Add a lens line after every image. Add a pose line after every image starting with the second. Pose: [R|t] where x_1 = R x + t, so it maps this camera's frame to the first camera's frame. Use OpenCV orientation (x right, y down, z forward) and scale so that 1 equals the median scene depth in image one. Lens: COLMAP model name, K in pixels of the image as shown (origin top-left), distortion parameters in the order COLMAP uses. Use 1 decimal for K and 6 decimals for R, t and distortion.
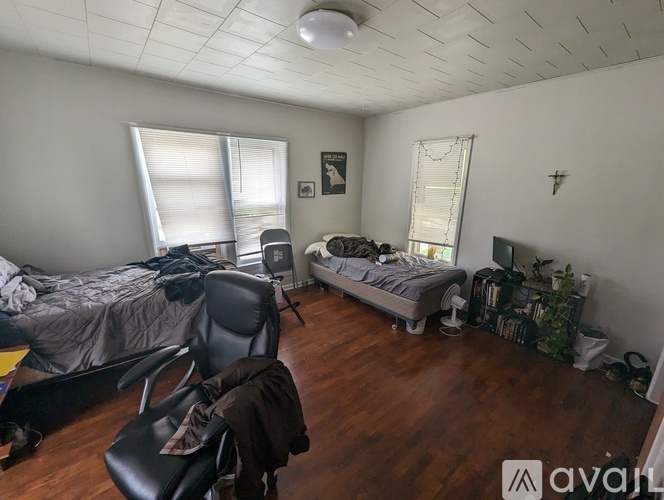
lens RADIAL K [[268.8, 0, 330.6], [0, 268.8, 247.5], [0, 0, 1]] dist [0.000286, -0.000004]
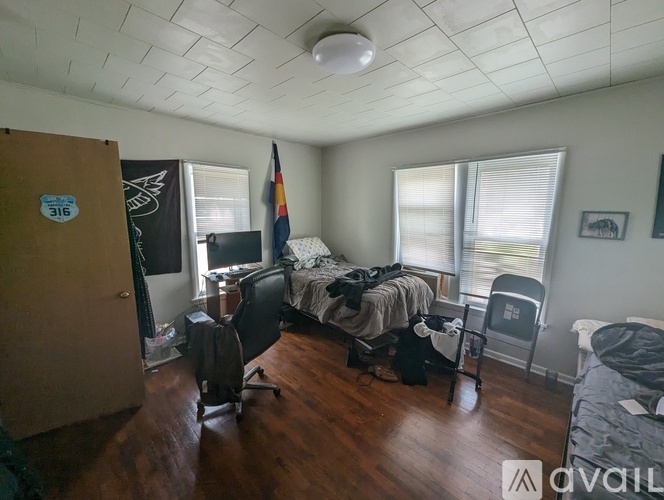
lens RADIAL K [[268.8, 0, 330.9], [0, 268.8, 251.0], [0, 0, 1]] dist [0.000286, -0.000004]
pose [[0.154286, 0.148555, -0.976794, 0.420572], [-0.243563, 0.963841, 0.108113, -0.090482], [0.957535, 0.221231, 0.184890, 0.382515]]
